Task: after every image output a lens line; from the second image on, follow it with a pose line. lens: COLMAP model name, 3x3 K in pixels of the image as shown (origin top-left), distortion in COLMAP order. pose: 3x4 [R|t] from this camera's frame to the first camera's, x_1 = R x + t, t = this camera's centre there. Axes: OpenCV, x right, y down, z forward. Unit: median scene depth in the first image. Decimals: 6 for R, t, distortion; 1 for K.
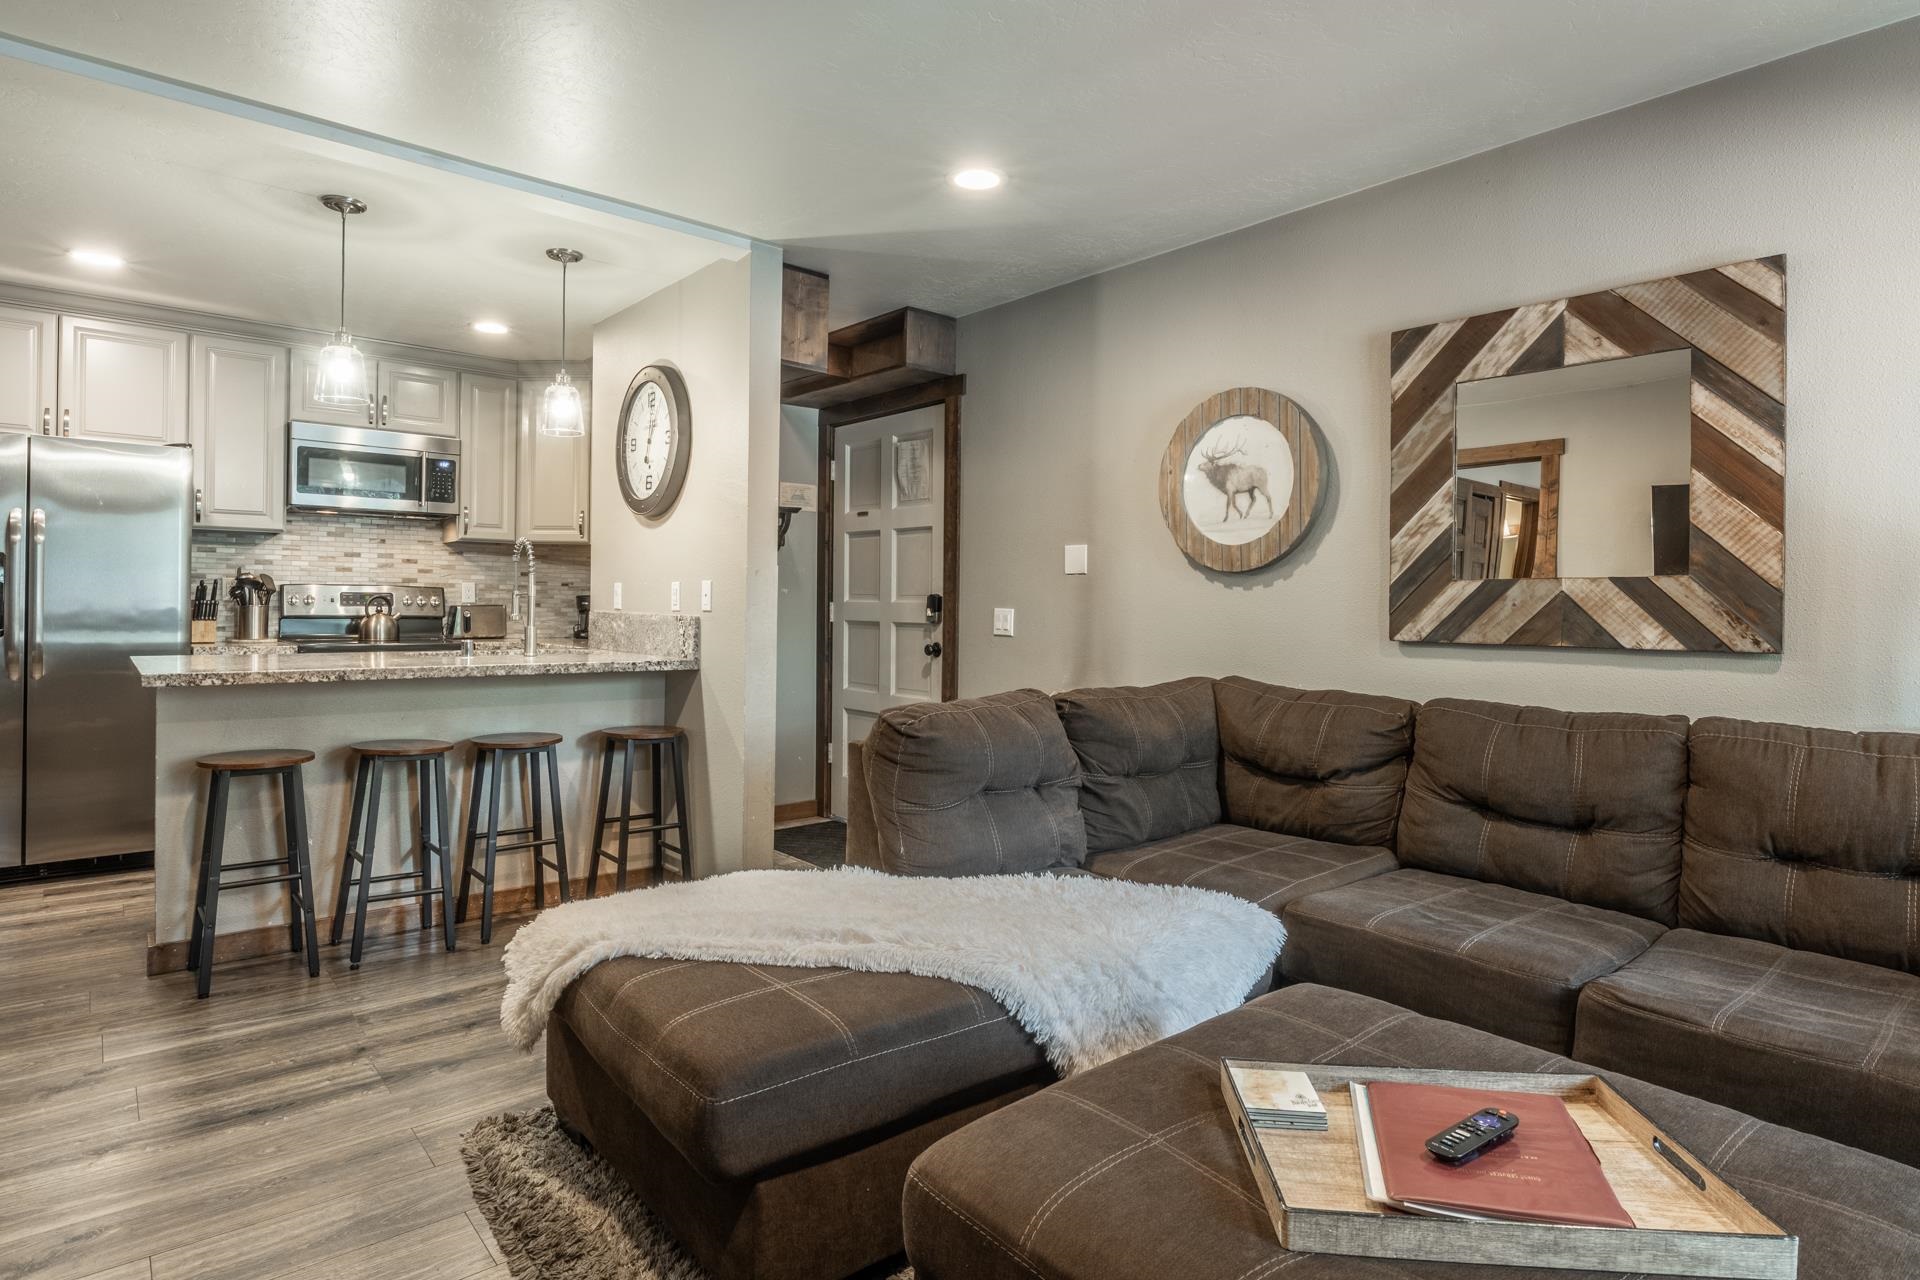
lens RADIAL K [[999.3, 0, 934.5], [0, 999.3, 601.0], [0, 0, 1]] dist [-0.002605, -0.003336]
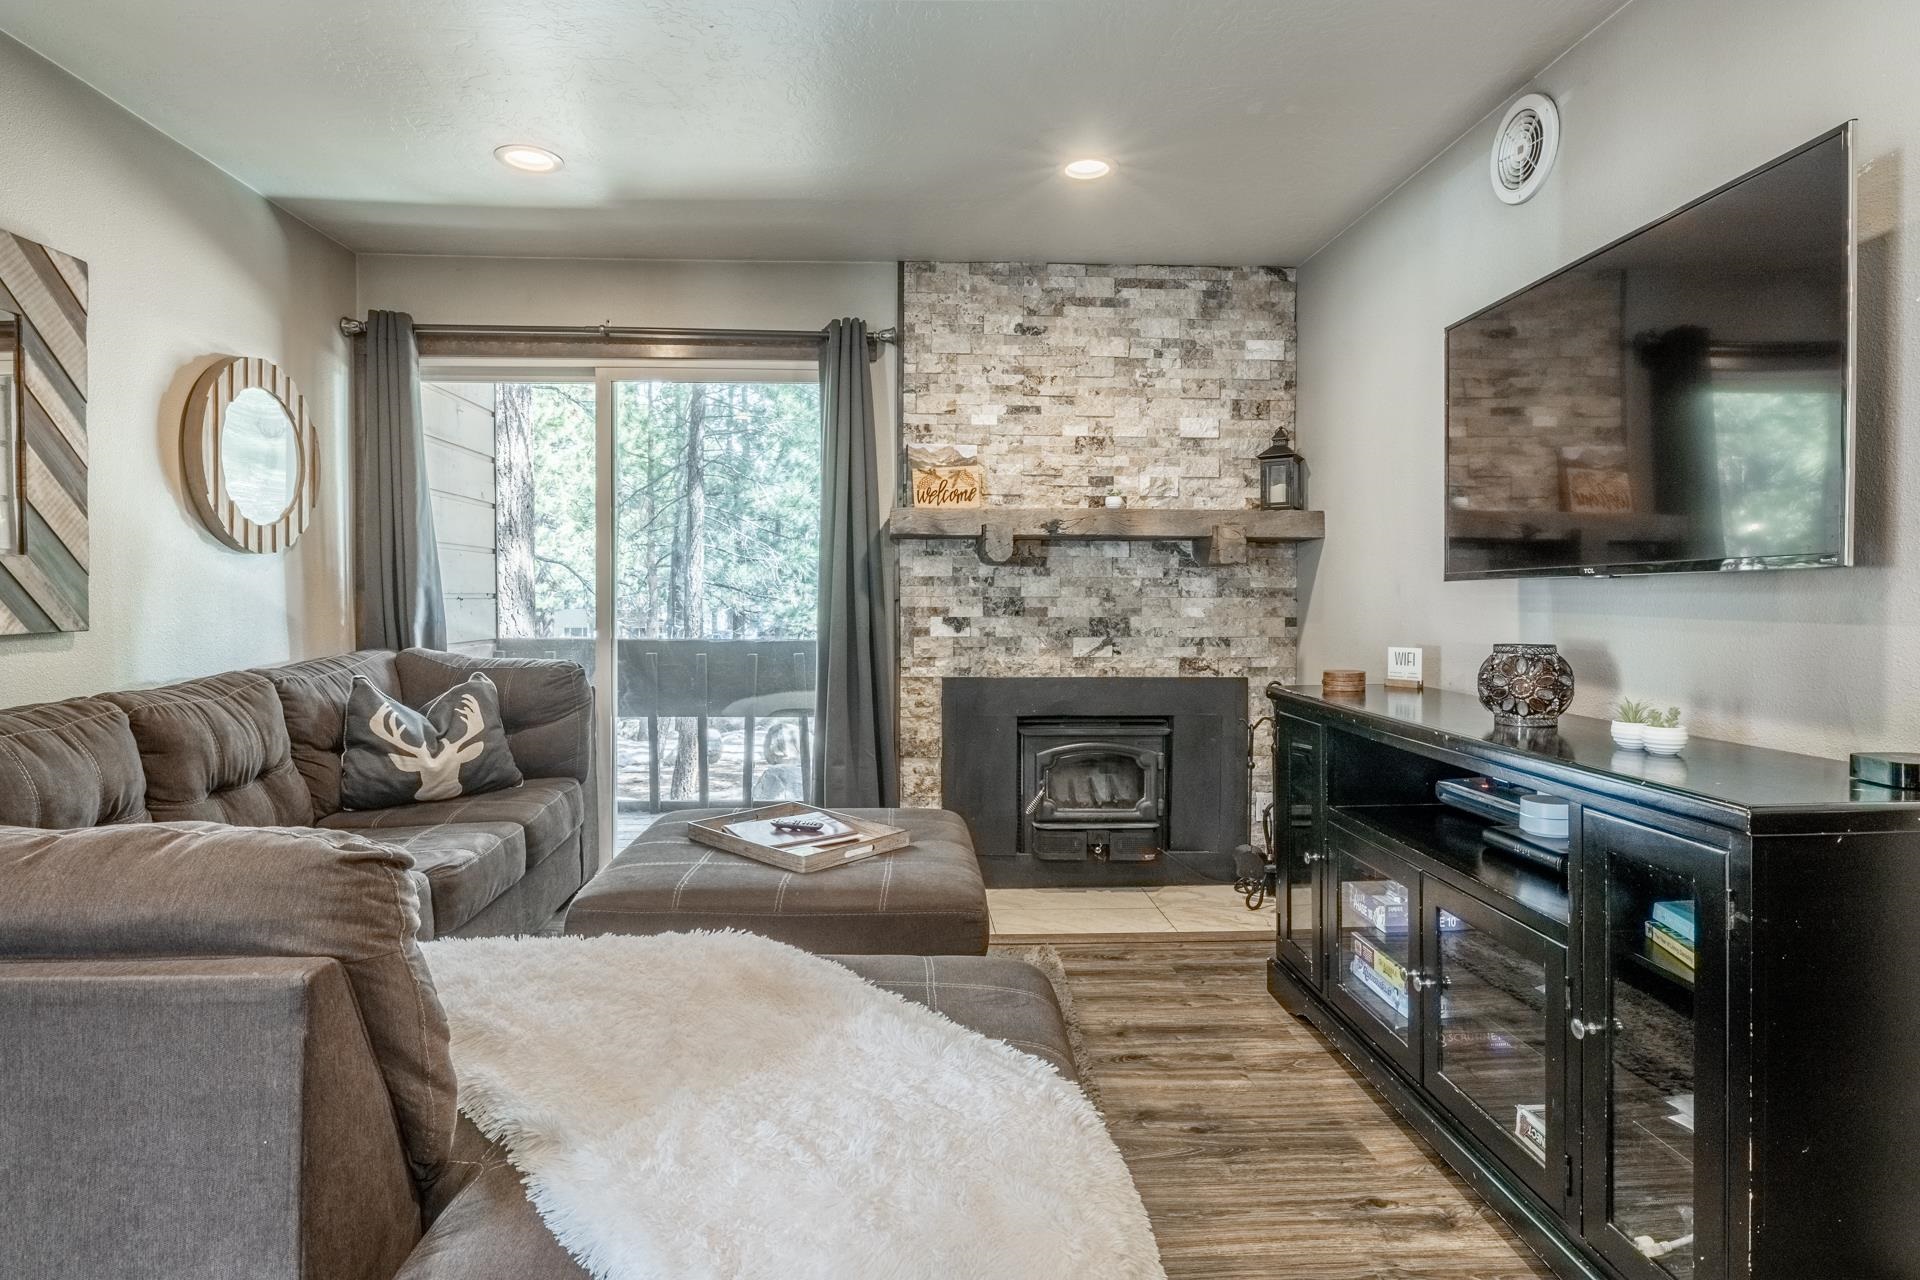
lens RADIAL K [[999.3, 0, 920.5], [0, 999.3, 616.7], [0, 0, 1]] dist [-0.002605, -0.003336]
pose [[-0.773528, -0.027474, 0.633167, -0.346237], [-0.011608, 0.999507, 0.029188, -0.002806], [-0.633656, 0.015228, -0.773465, 0.799060]]
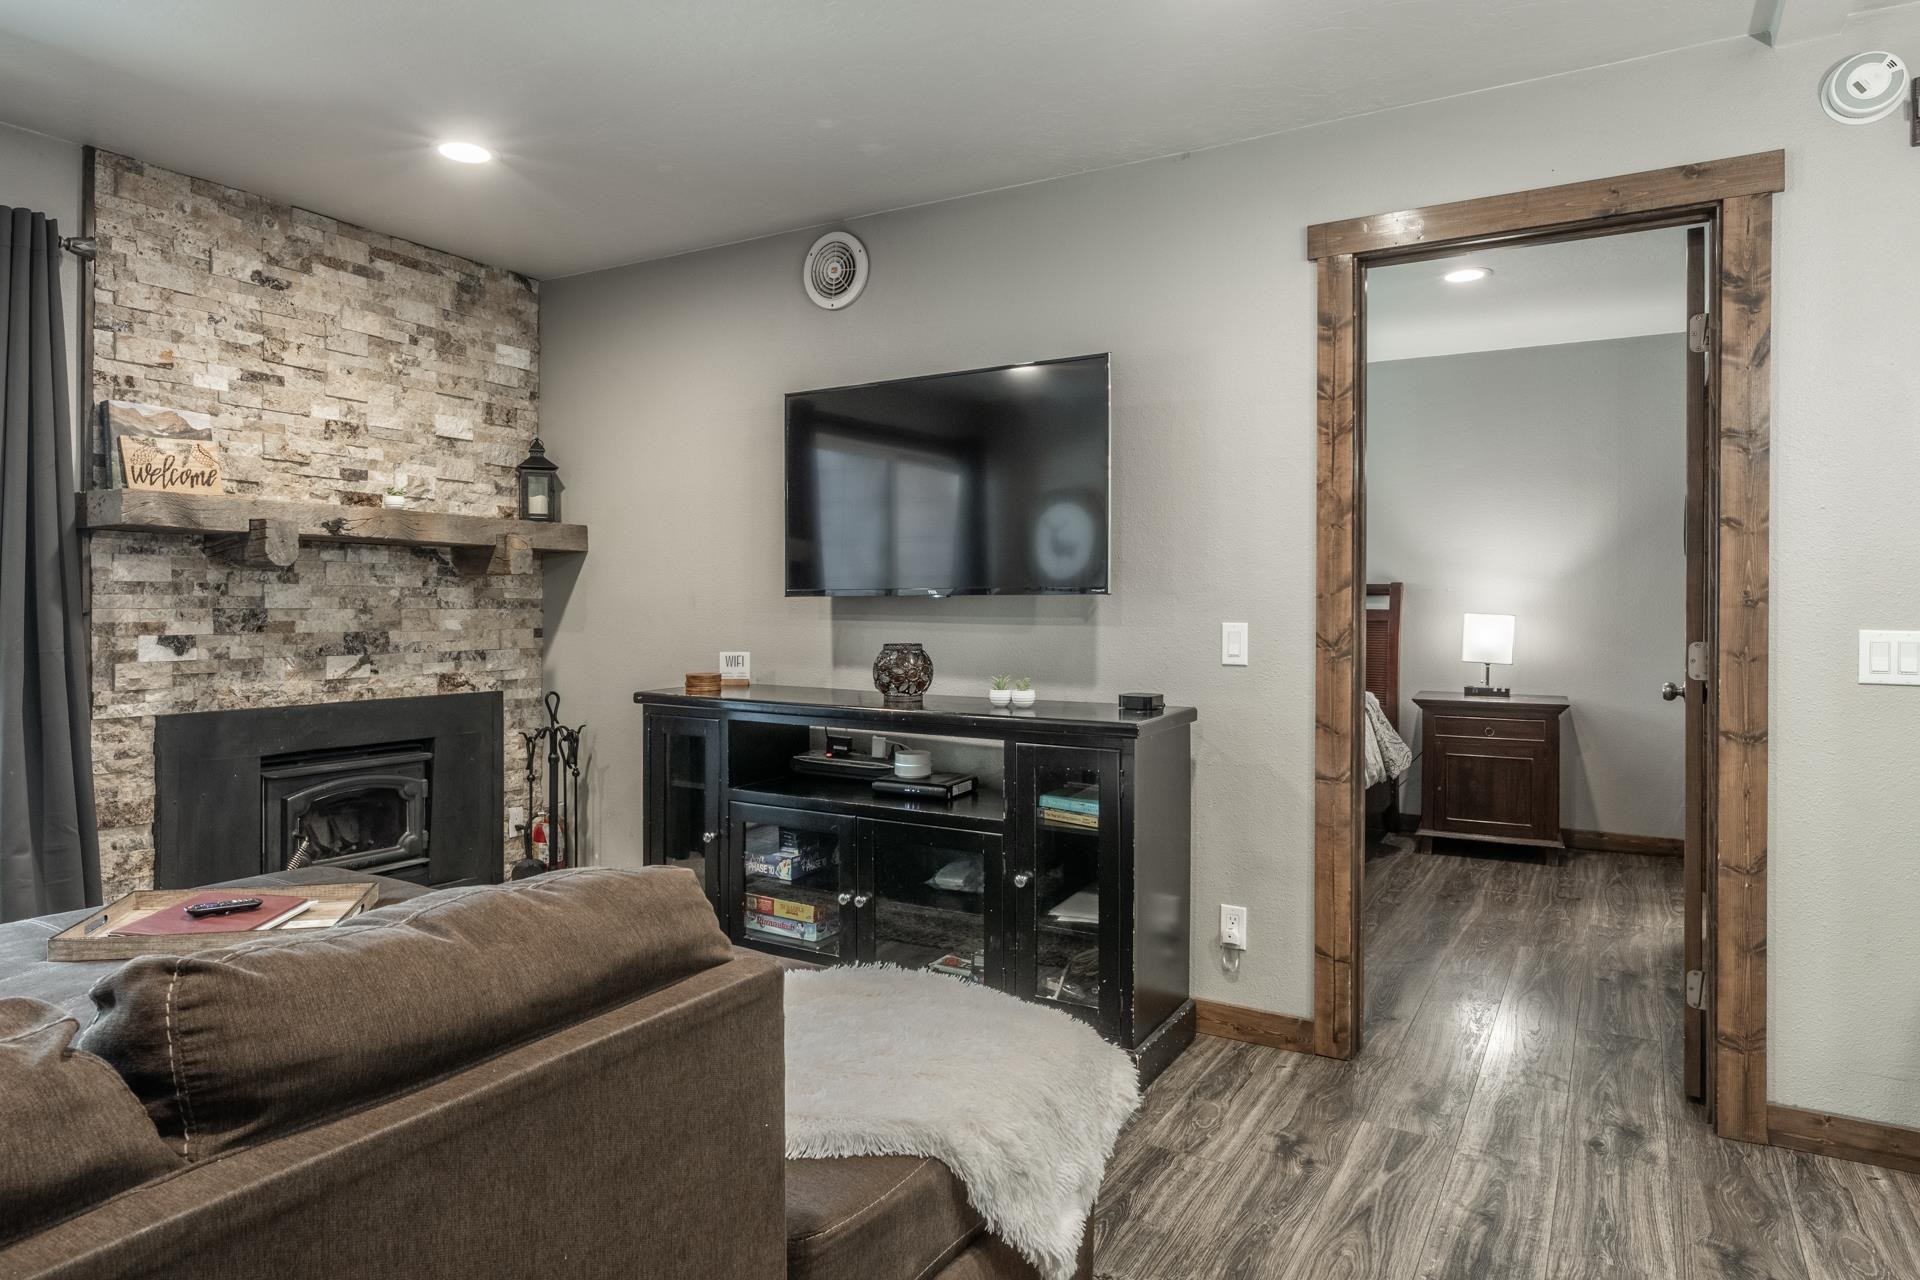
lens RADIAL K [[1193.8, 0, 885.0], [0, 1193.8, 603.7], [0, 0, 1]] dist [0.003849, -0.002361]
pose [[-0.961371, -0.017181, -0.274719, 0.005870], [-0.016616, 0.999852, -0.004385, -0.002675], [0.274753, 0.000349, -0.961515, 1.039180]]
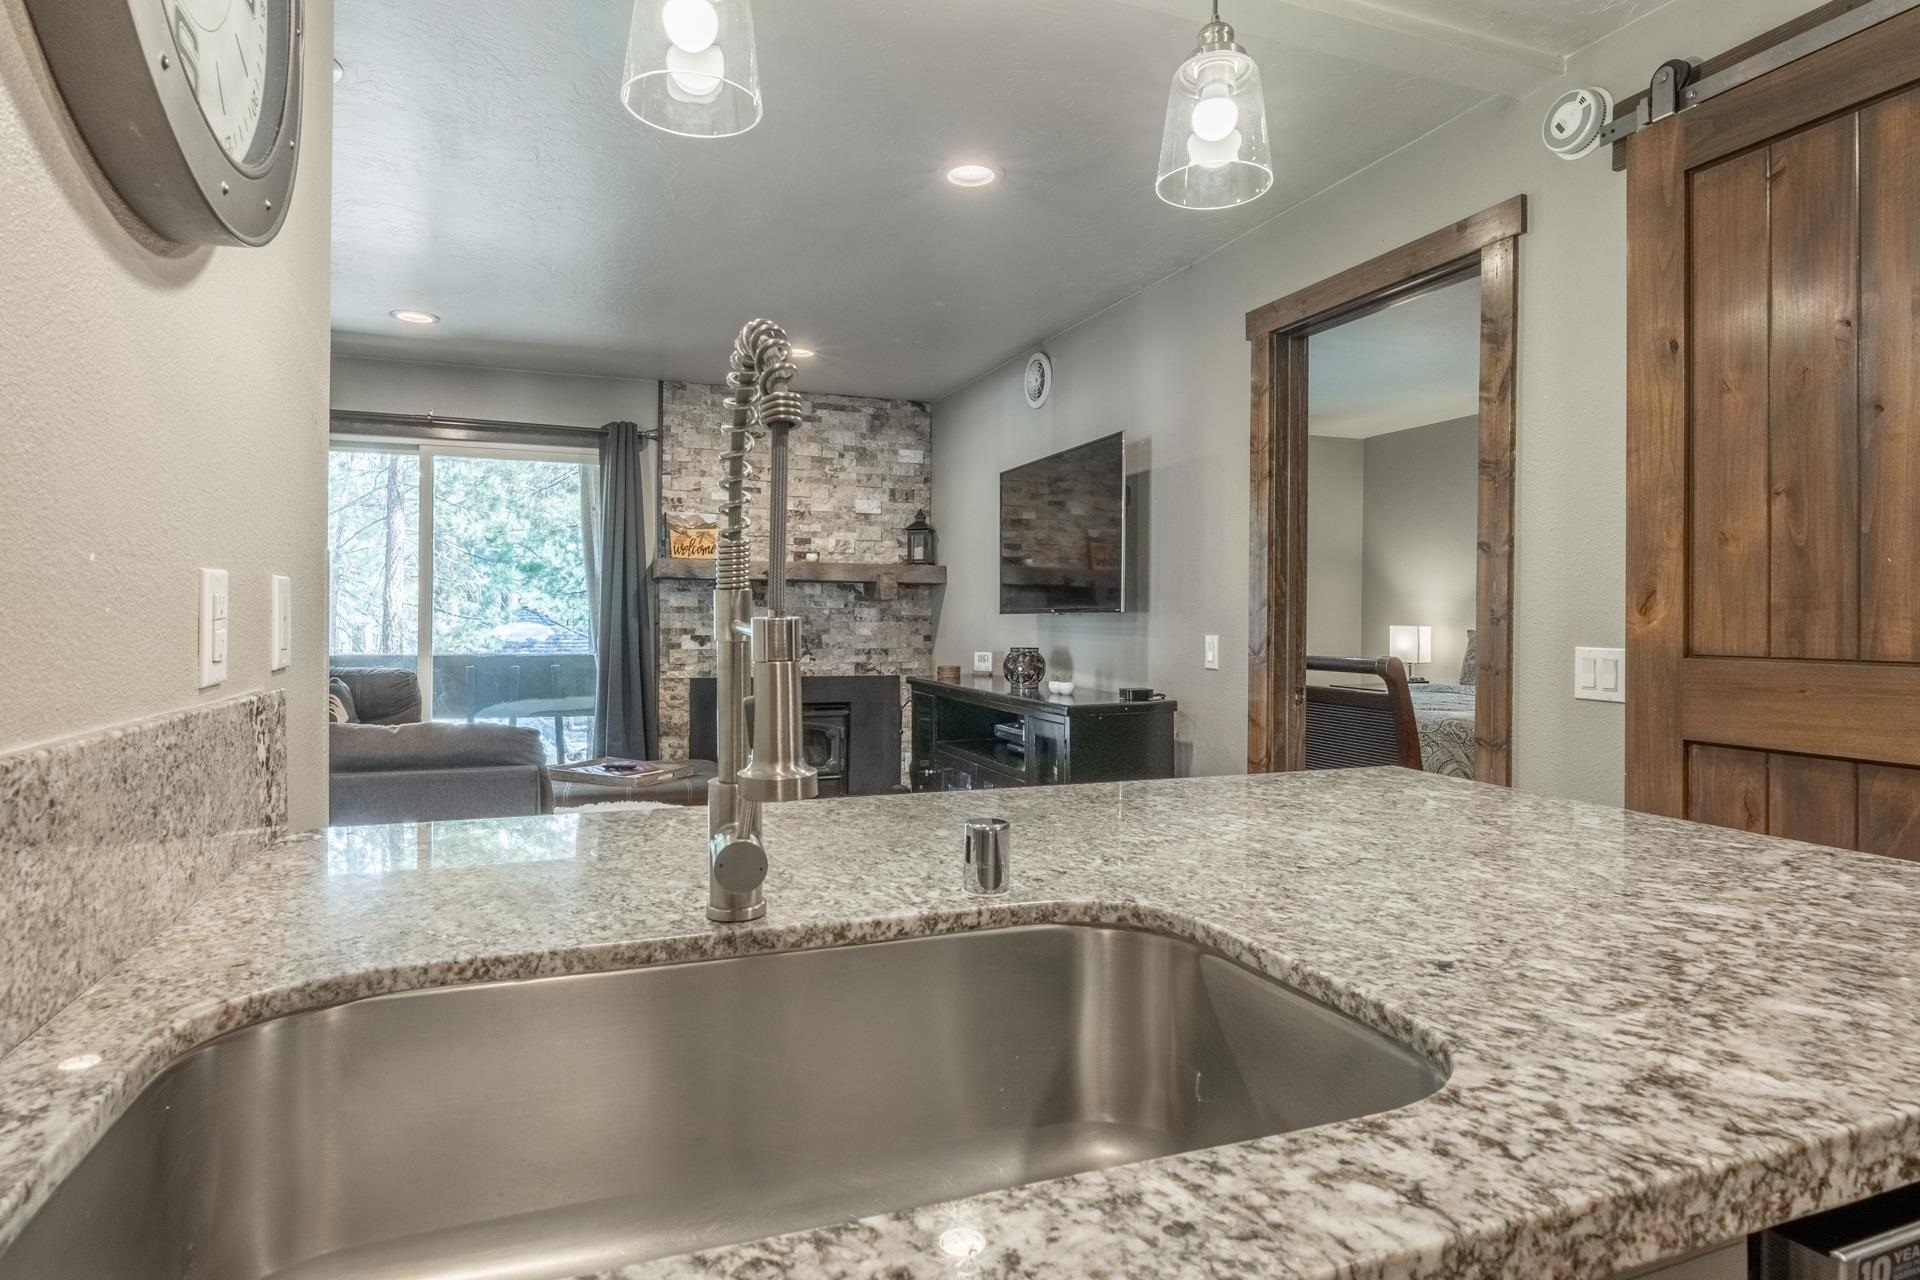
lens RADIAL K [[999.3, 0, 898.6], [0, 999.3, 612.1], [0, 0, 1]] dist [-0.002605, -0.003336]
pose [[-0.927409, -0.017165, 0.373654, -0.529844], [-0.018073, 0.999836, 0.001073, -0.013122], [-0.373611, -0.005758, -0.927568, 1.218843]]
